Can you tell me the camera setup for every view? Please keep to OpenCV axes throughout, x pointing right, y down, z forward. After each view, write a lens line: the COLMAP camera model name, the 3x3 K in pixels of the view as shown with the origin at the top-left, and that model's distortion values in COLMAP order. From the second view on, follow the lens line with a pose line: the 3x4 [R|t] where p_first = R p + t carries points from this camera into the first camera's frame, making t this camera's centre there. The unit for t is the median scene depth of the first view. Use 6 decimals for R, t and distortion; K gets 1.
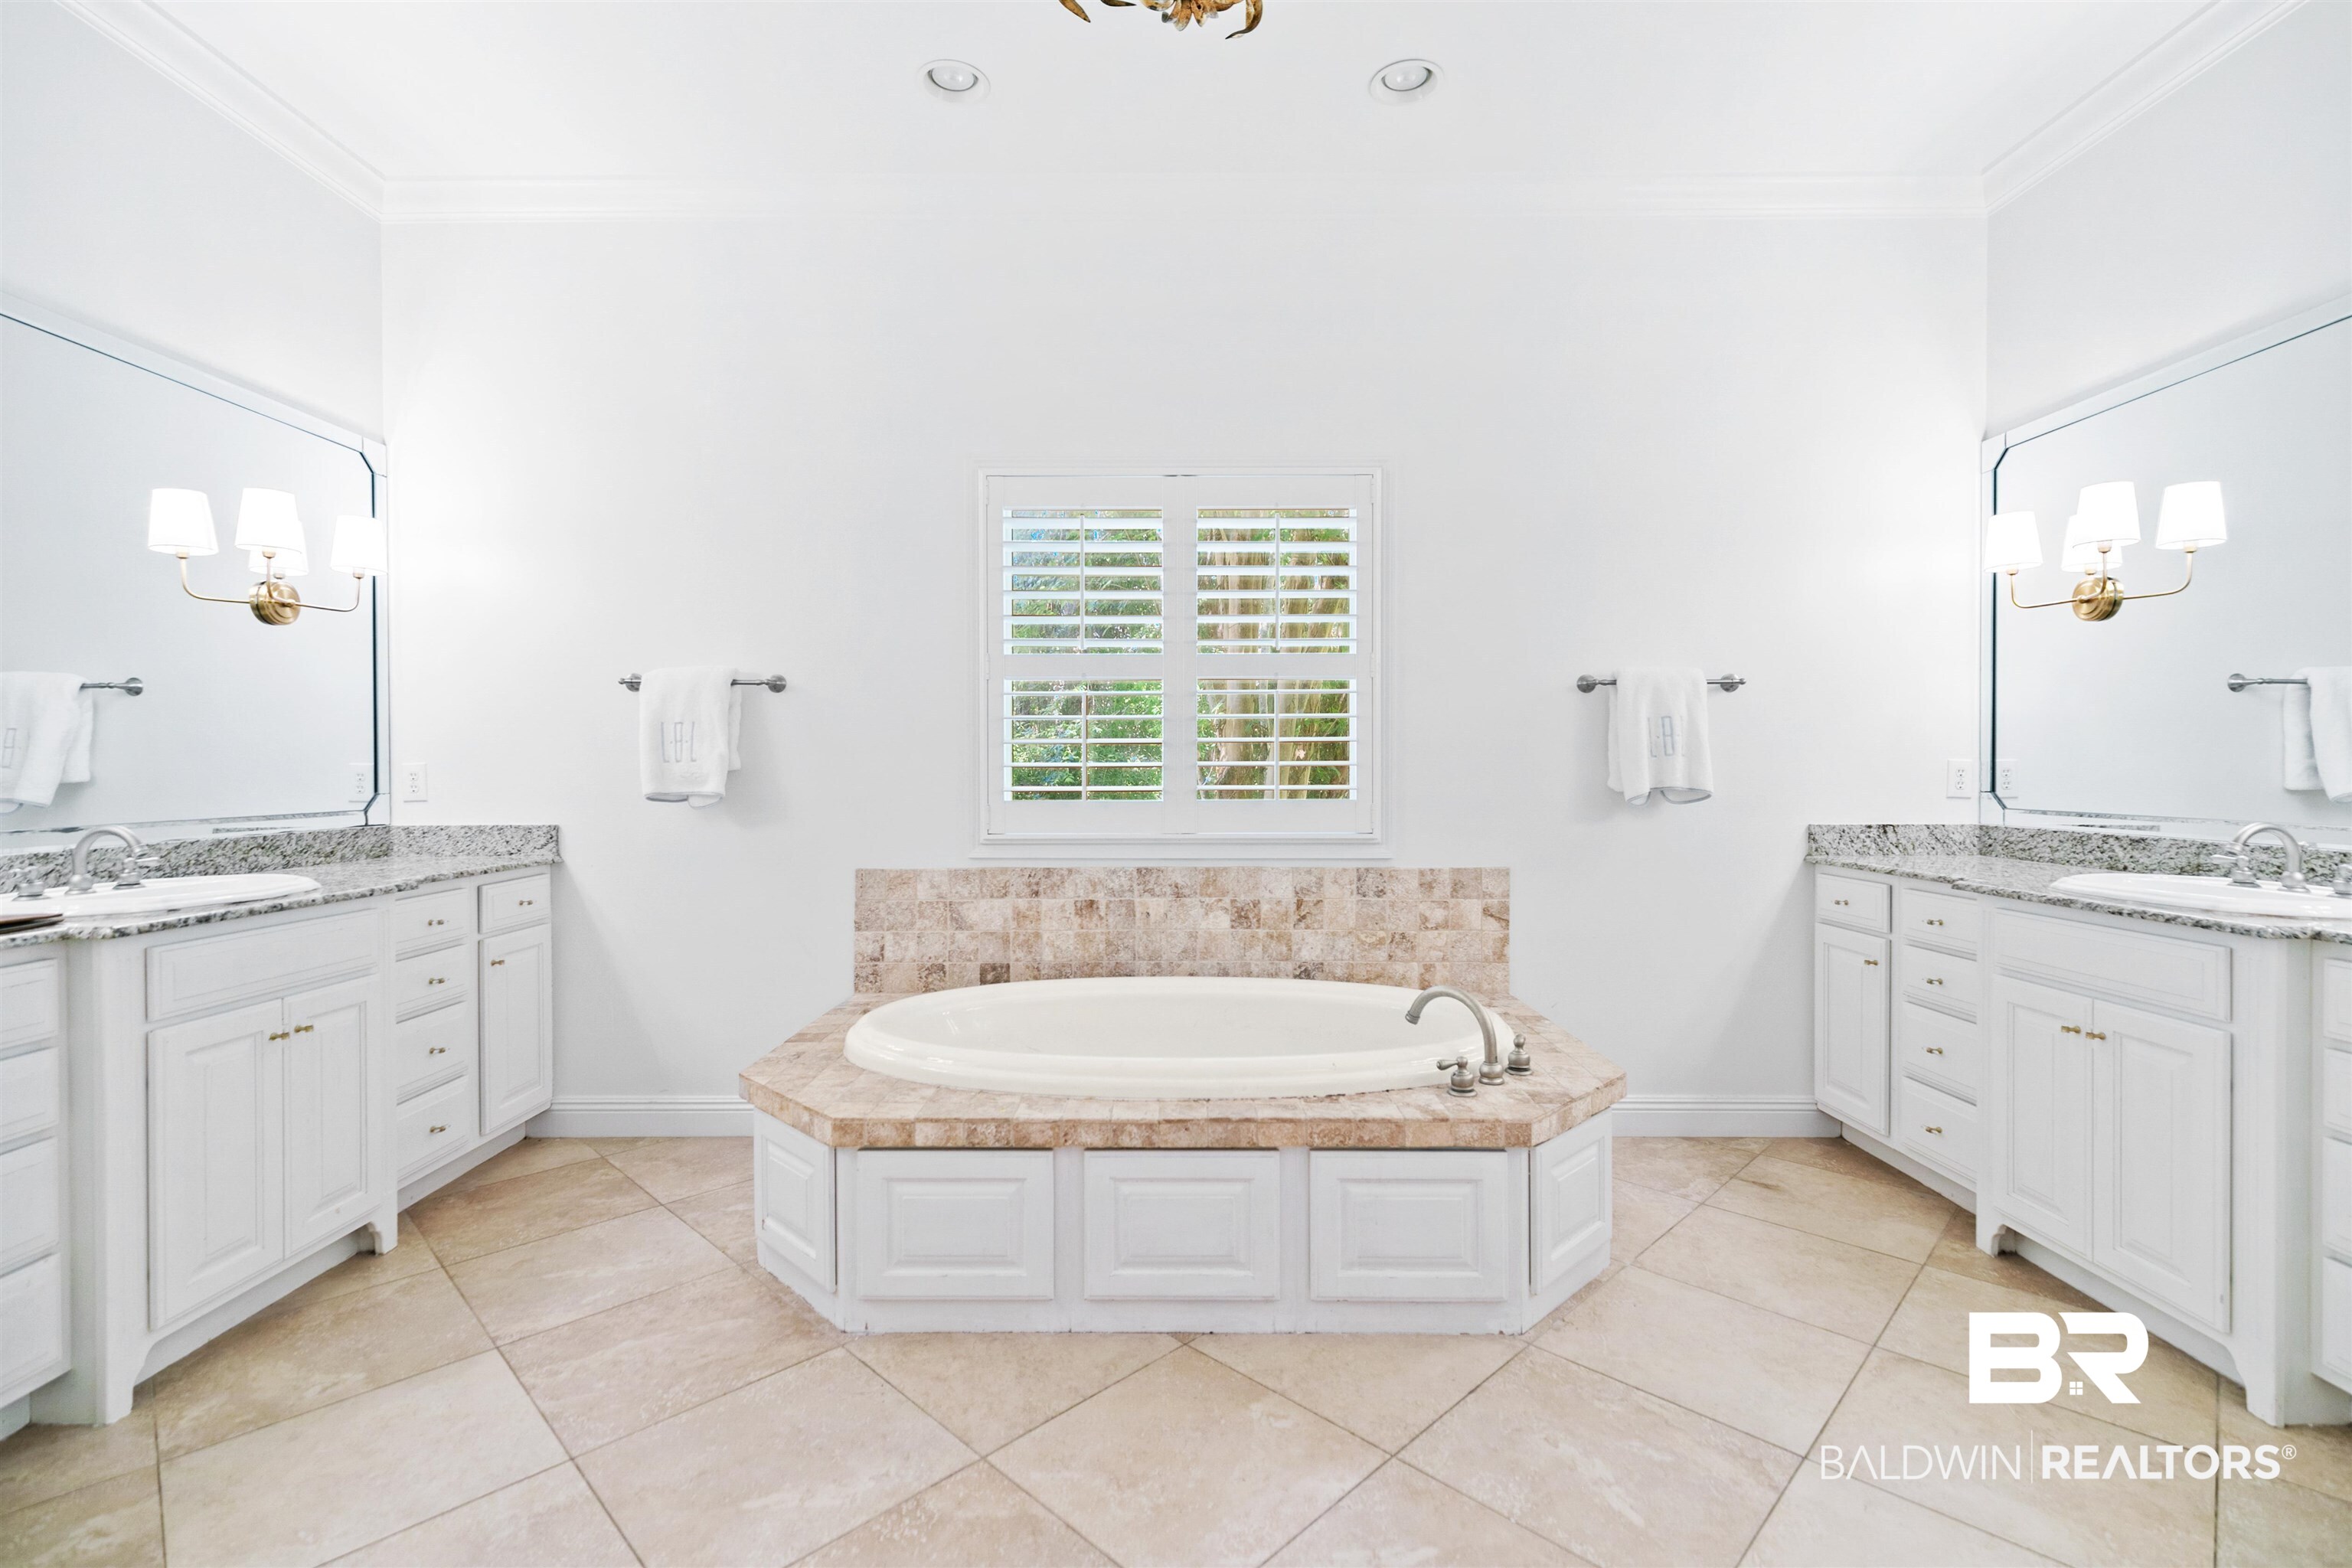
lens RADIAL K [[1050.1, 0, 1166.1], [0, 1050.1, 772.2], [0, 0, 1]] dist [0.004191, 0.000480]
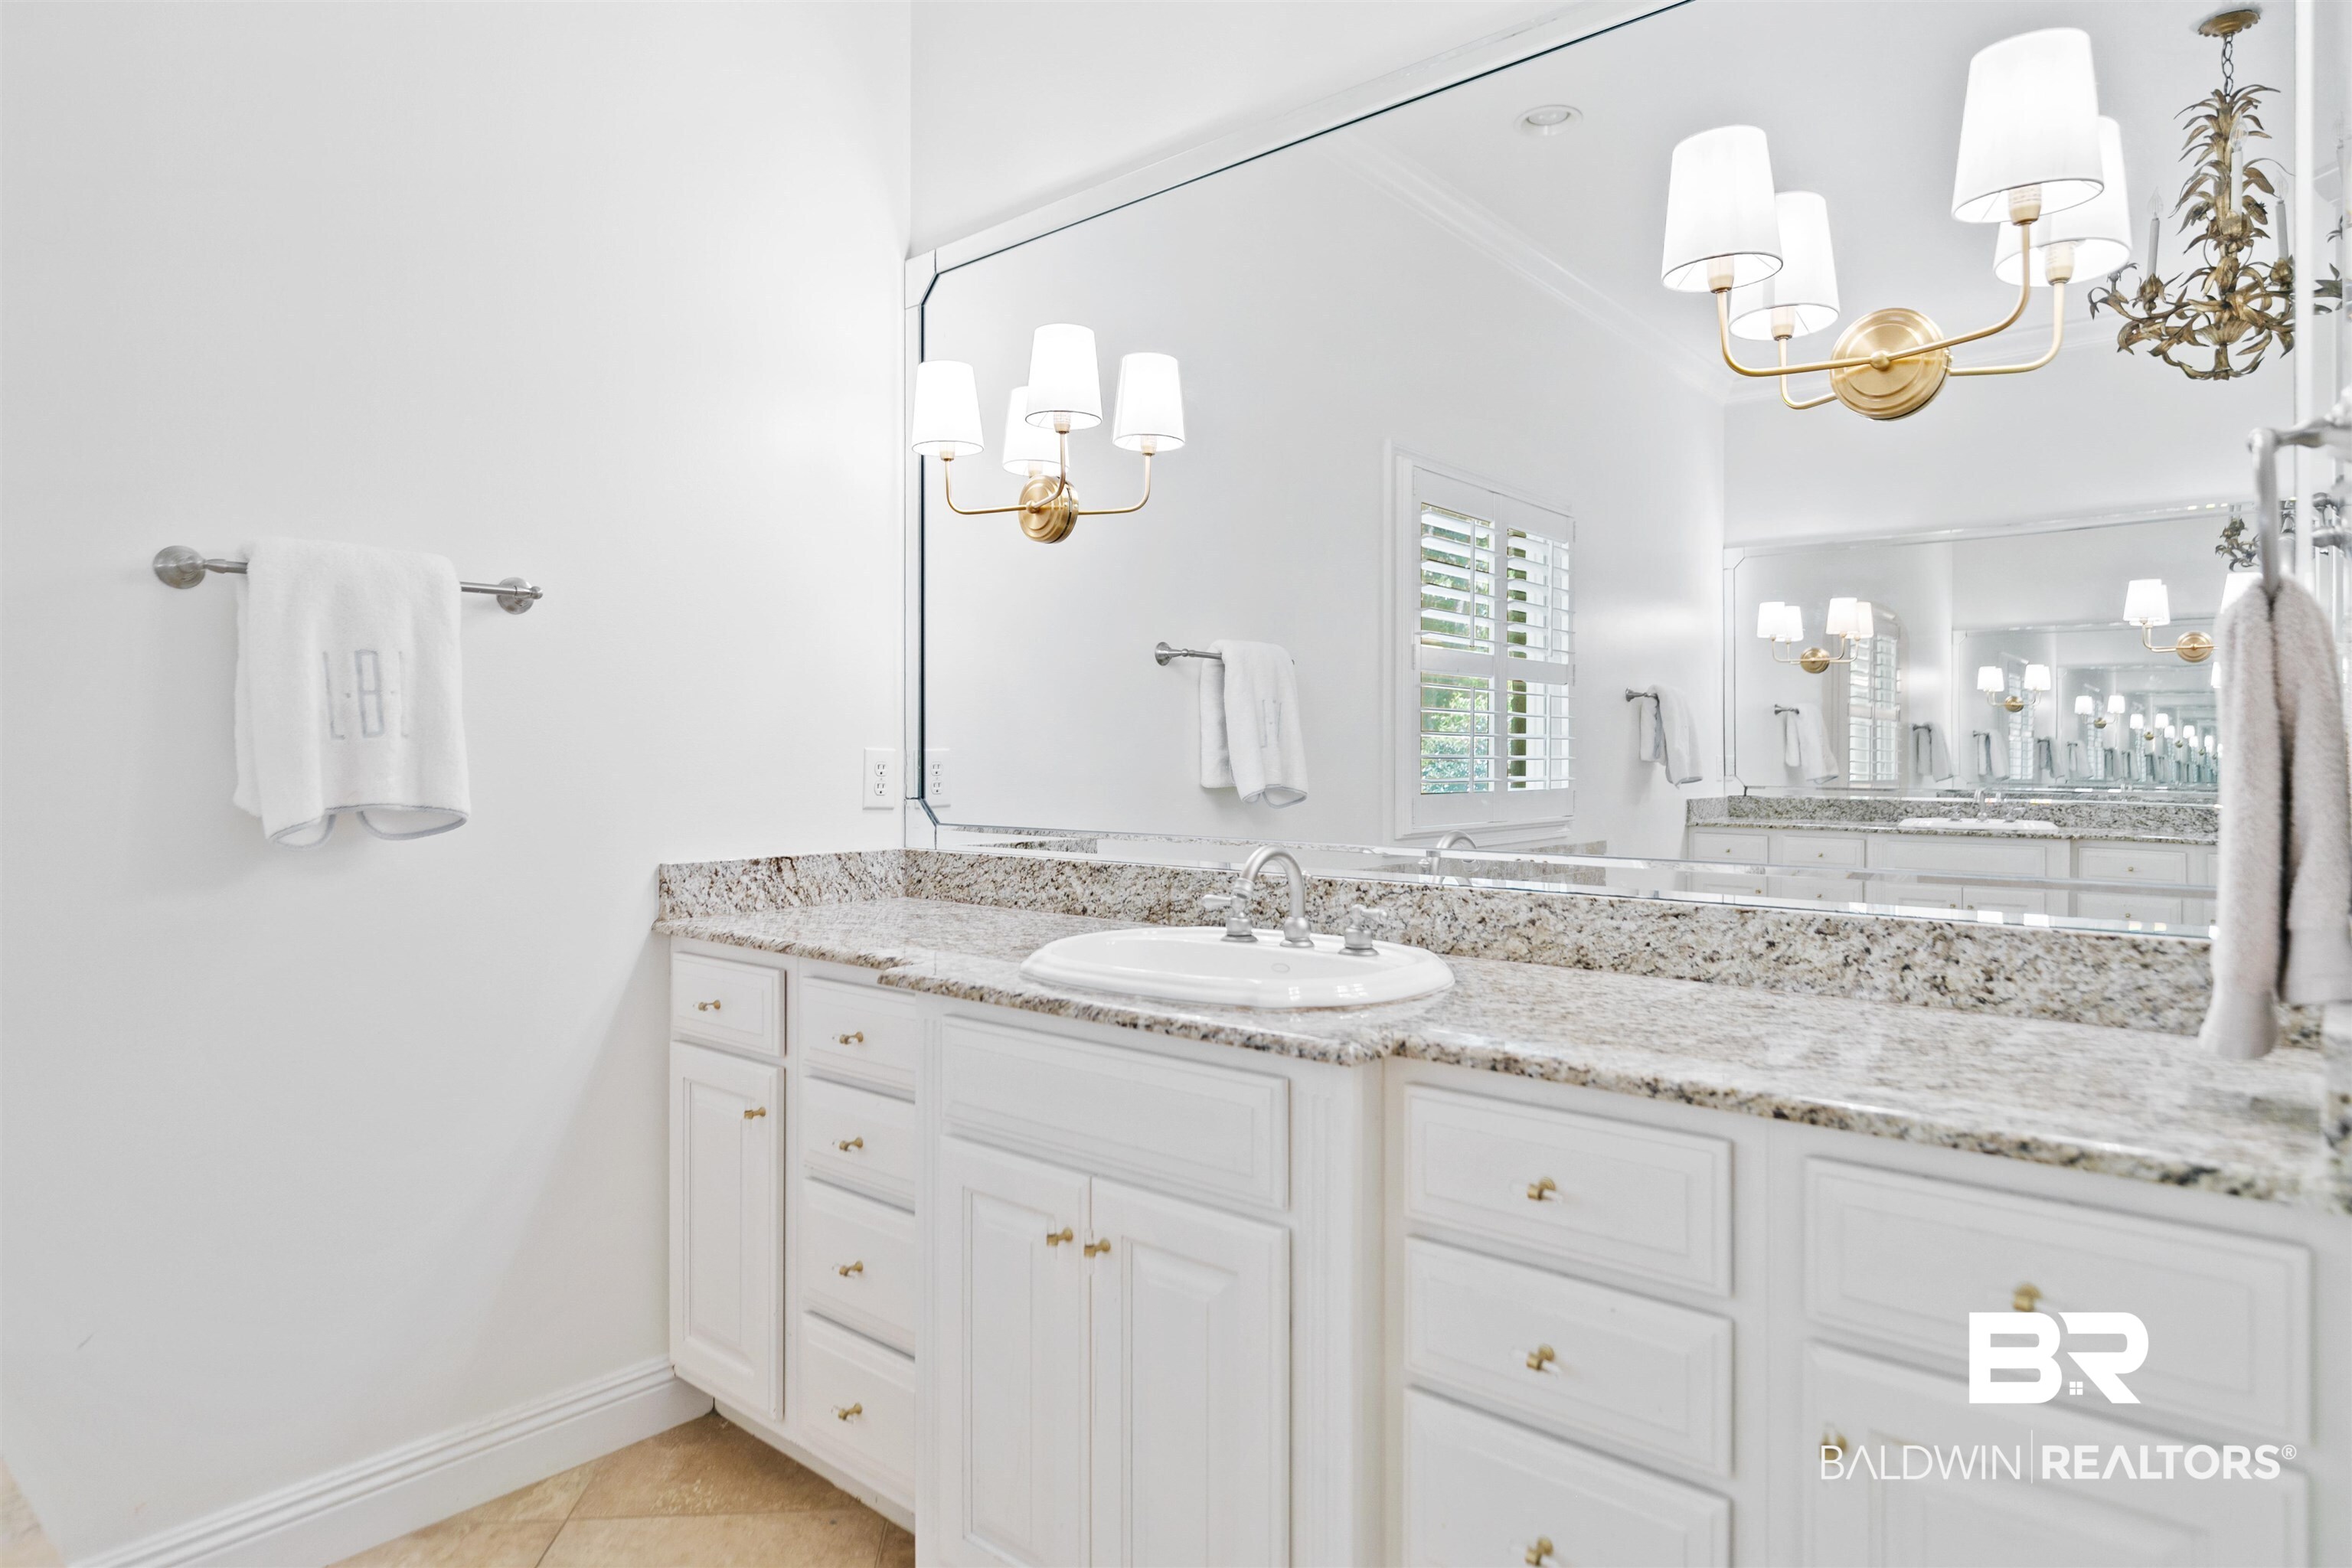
lens RADIAL K [[1329.6, 0, 1178.5], [0, 1329.6, 755.5], [0, 0, 1]] dist [0.001234, -0.000613]
pose [[0.636768, 0.002830, 0.771050, 0.264543], [0.005072, 0.999956, -0.007859, -0.000735], [-0.771038, 0.008915, 0.636726, 0.370912]]
